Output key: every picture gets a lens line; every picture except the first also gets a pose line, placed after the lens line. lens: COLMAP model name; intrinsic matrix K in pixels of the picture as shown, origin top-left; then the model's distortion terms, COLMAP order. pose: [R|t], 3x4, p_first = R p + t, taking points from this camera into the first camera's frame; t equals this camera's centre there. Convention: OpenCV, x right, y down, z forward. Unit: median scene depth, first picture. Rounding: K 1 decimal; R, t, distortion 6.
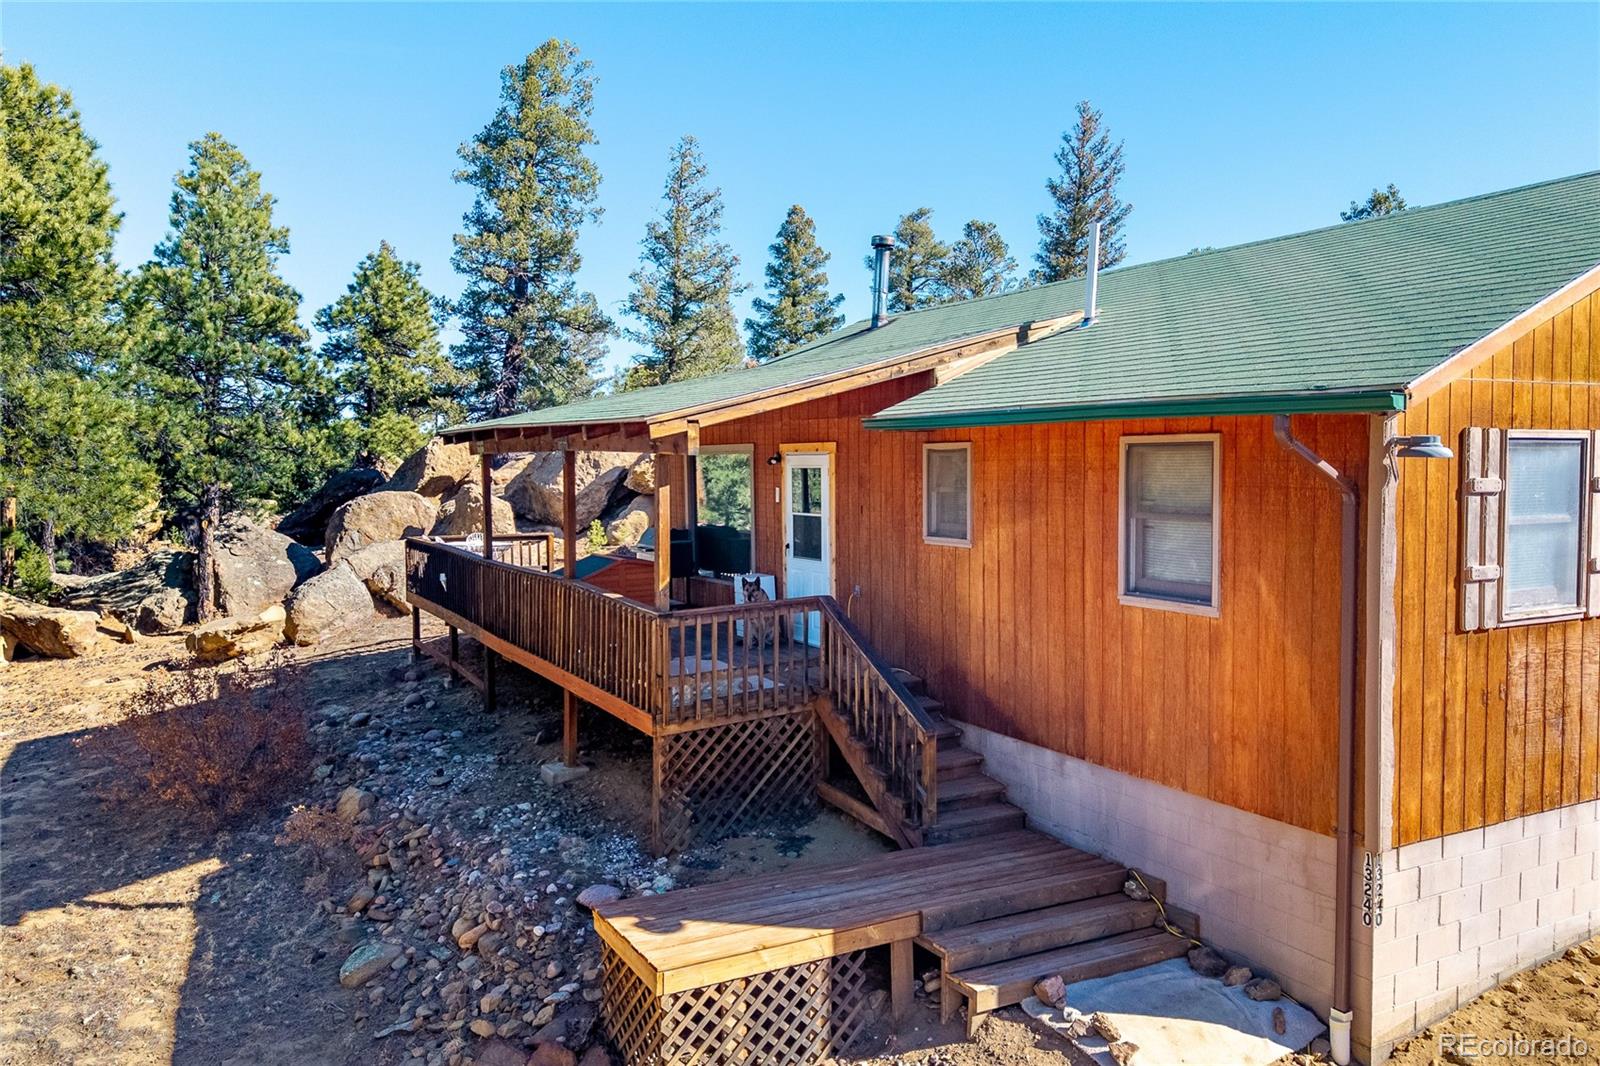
lens RADIAL K [[1214.4, 0, 796.5], [0, 1214.4, 539.6], [0, 0, 1]] dist [0.001823, -0.001999]
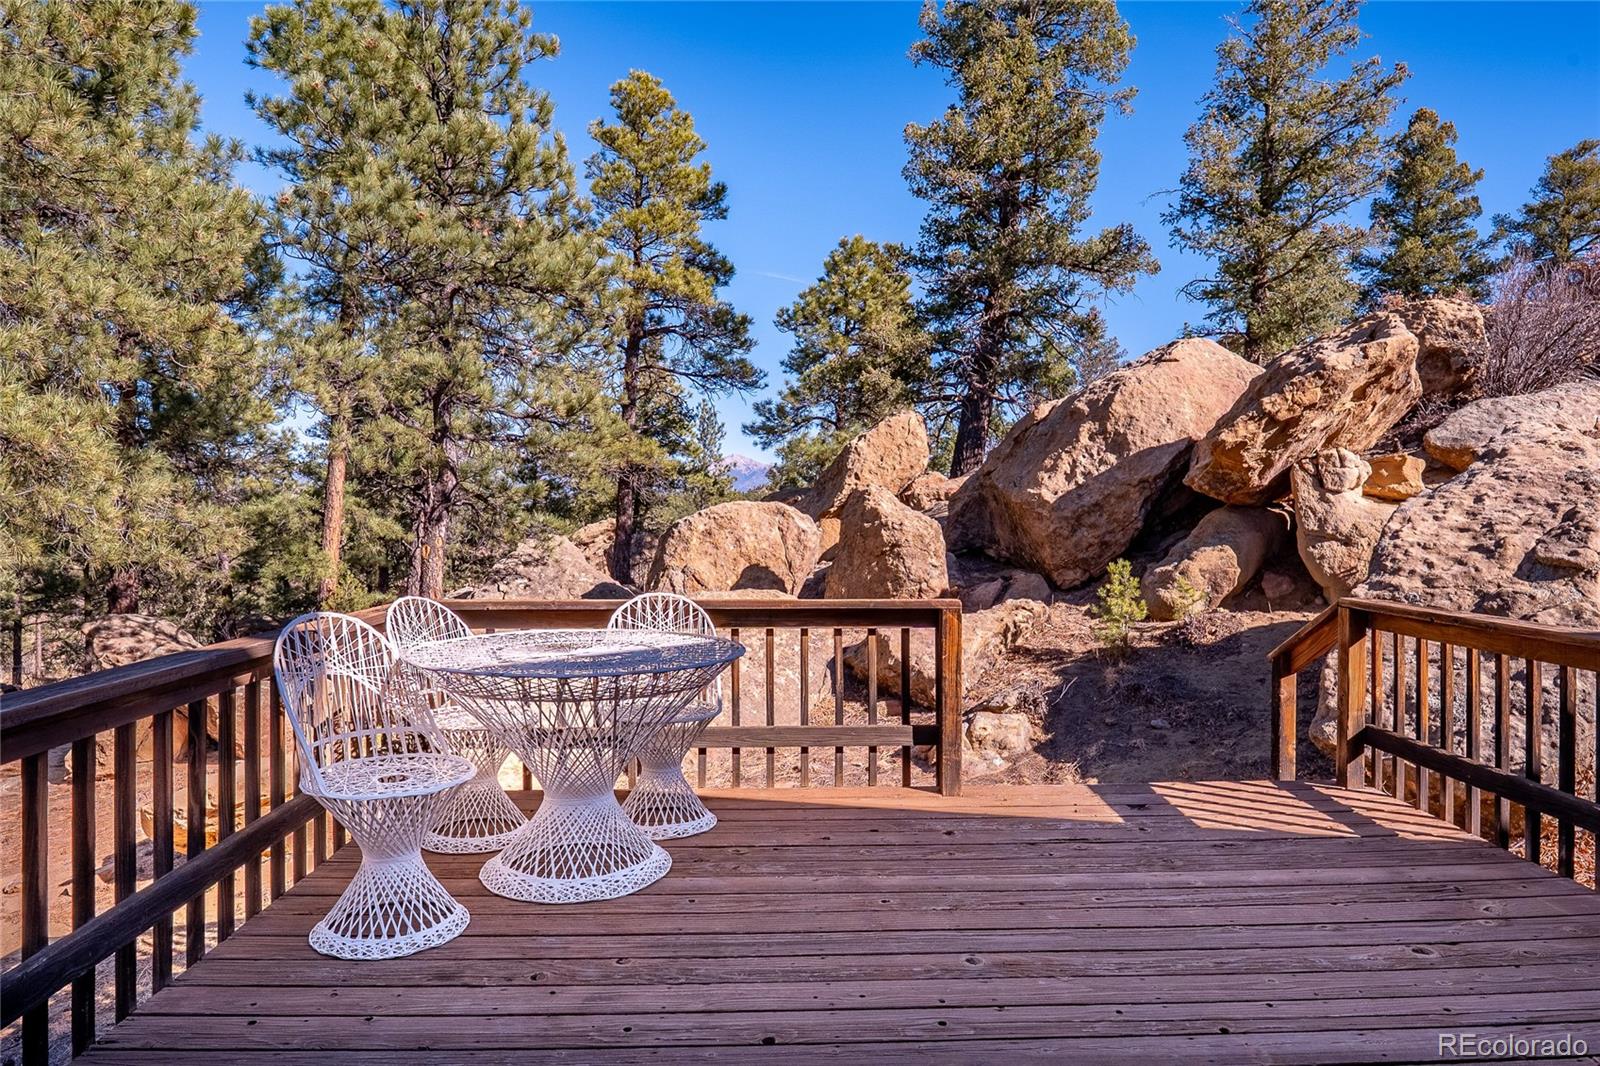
lens RADIAL K [[1001.9, 0, 806.7], [0, 1001.9, 529.5], [0, 0, 1]] dist [-0.004836, -0.005121]
pose [[0.897092, 0.012208, -0.441675, -0.078456], [-0.033396, 0.998632, -0.040228, -0.006659], [0.440580, 0.050839, 0.896273, 0.463088]]
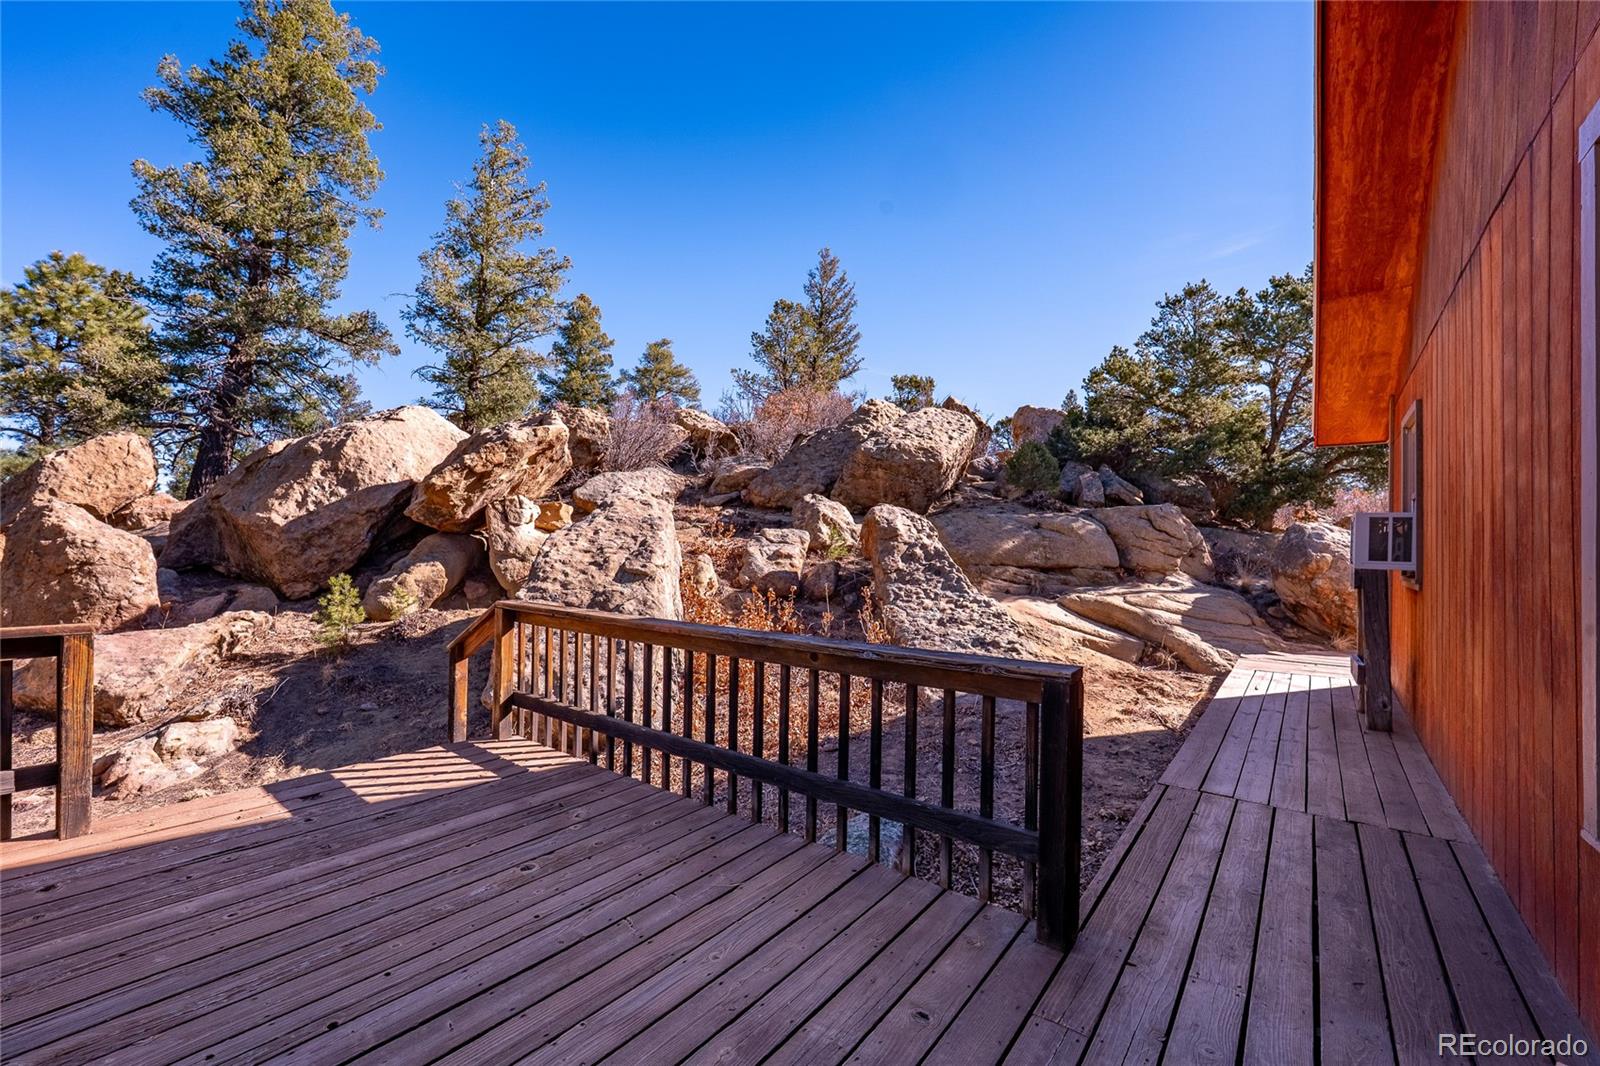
lens RADIAL K [[668.9, 0, 803.0], [0, 668.9, 541.3], [0, 0, 1]] dist [-0.001372, -0.000486]
pose [[0.916490, 0.025510, 0.399244, -0.071621], [0.001514, 0.997737, -0.067226, -0.007827], [-0.400055, 0.062217, 0.914377, 0.478502]]
